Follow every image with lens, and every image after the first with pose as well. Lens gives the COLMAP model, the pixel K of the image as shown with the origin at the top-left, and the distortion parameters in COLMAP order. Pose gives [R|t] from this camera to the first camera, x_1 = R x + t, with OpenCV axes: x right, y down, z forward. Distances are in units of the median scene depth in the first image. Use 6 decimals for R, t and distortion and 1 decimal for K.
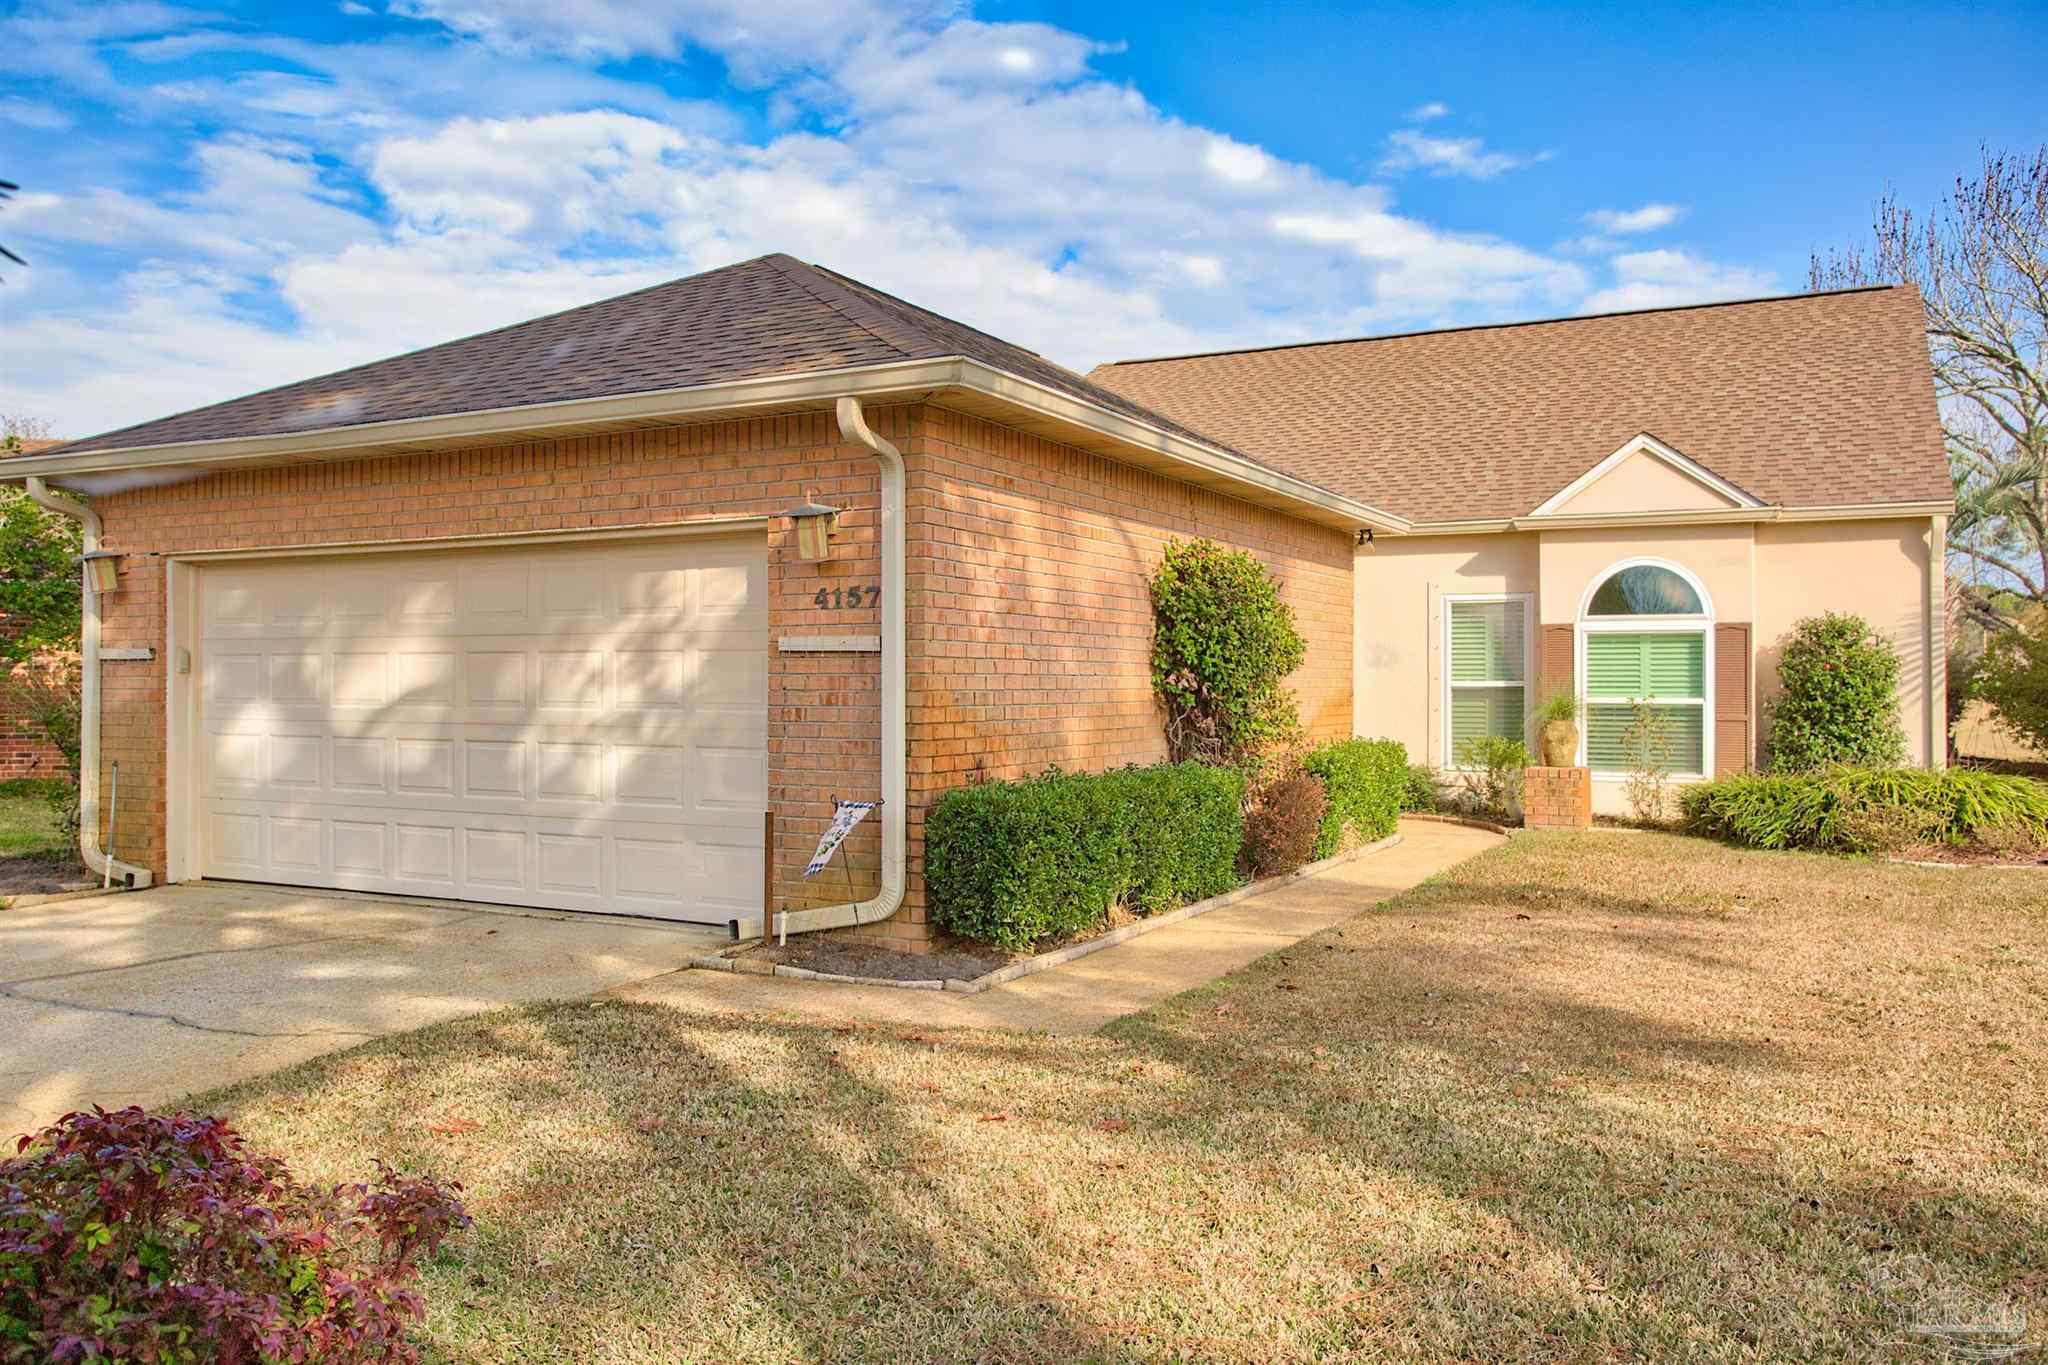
lens RADIAL K [[1630.8, 0, 1026.4], [0, 1630.8, 664.4], [0, 0, 1]] dist [-0.011599, 0.006239]
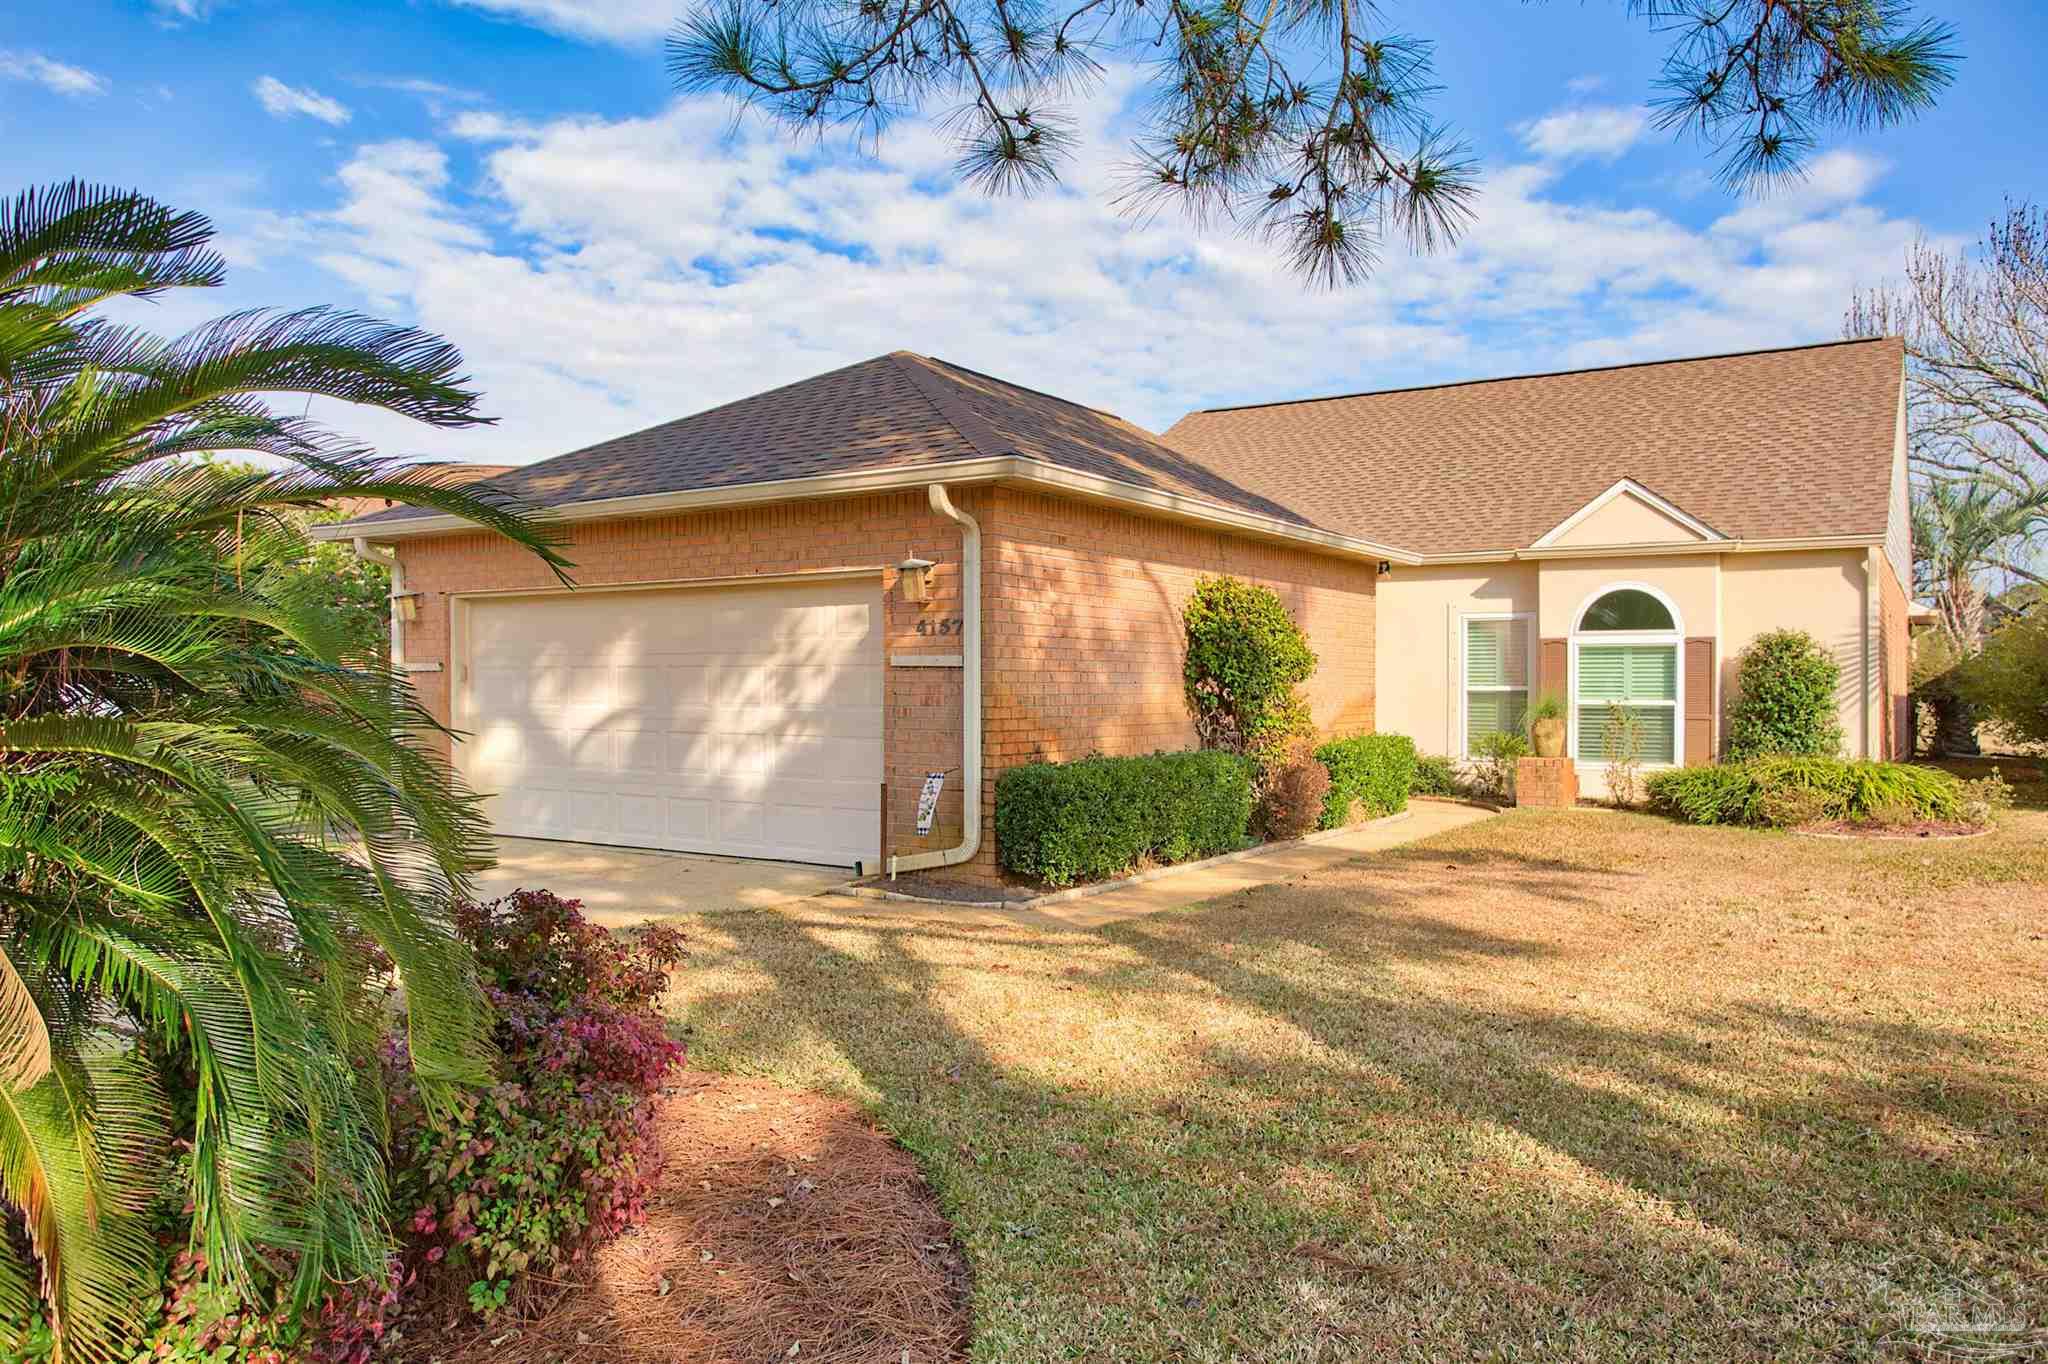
lens RADIAL K [[1491.1, 0, 1019.4], [0, 1491.1, 683.3], [0, 0, 1]] dist [-0.026667, 0.003776]
pose [[0.995872, -0.000097, -0.090769, 0.045071], [0.001026, 0.999948, 0.010188, -0.004246], [0.090764, -0.010239, 0.995820, -0.154006]]
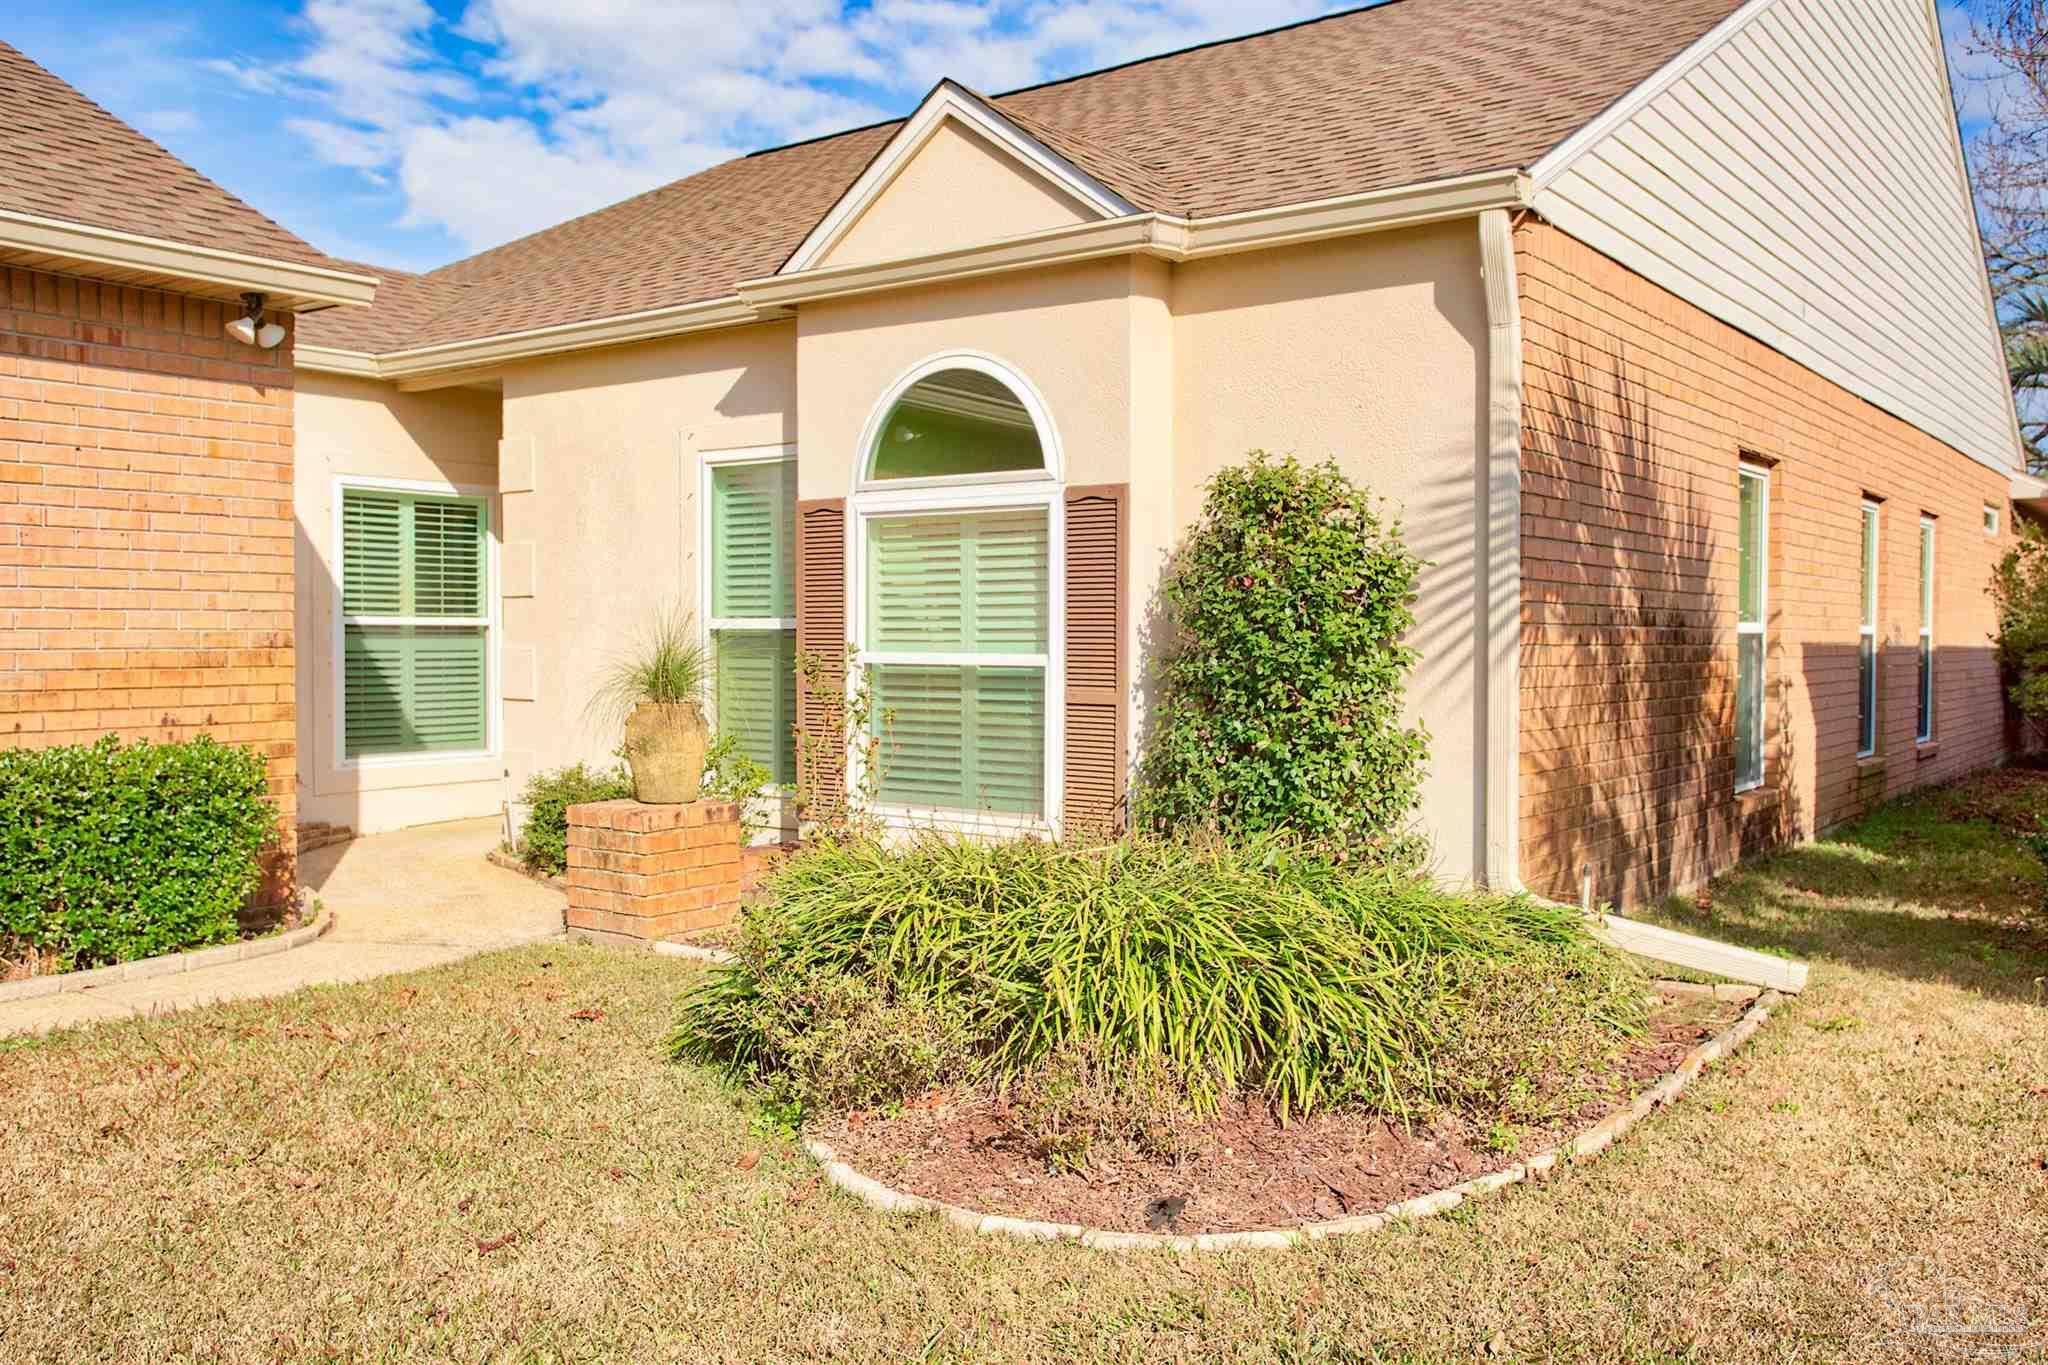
lens RADIAL K [[1737.5, 0, 1024.0], [0, 1737.5, 680.9], [0, 0, 1]] dist [0.004742, -0.004324]
pose [[0.985328, 0.008760, -0.170447, 0.608669], [-0.001648, 0.999124, 0.041823, 0.009782], [0.170664, -0.040928, 0.984479, 0.640302]]
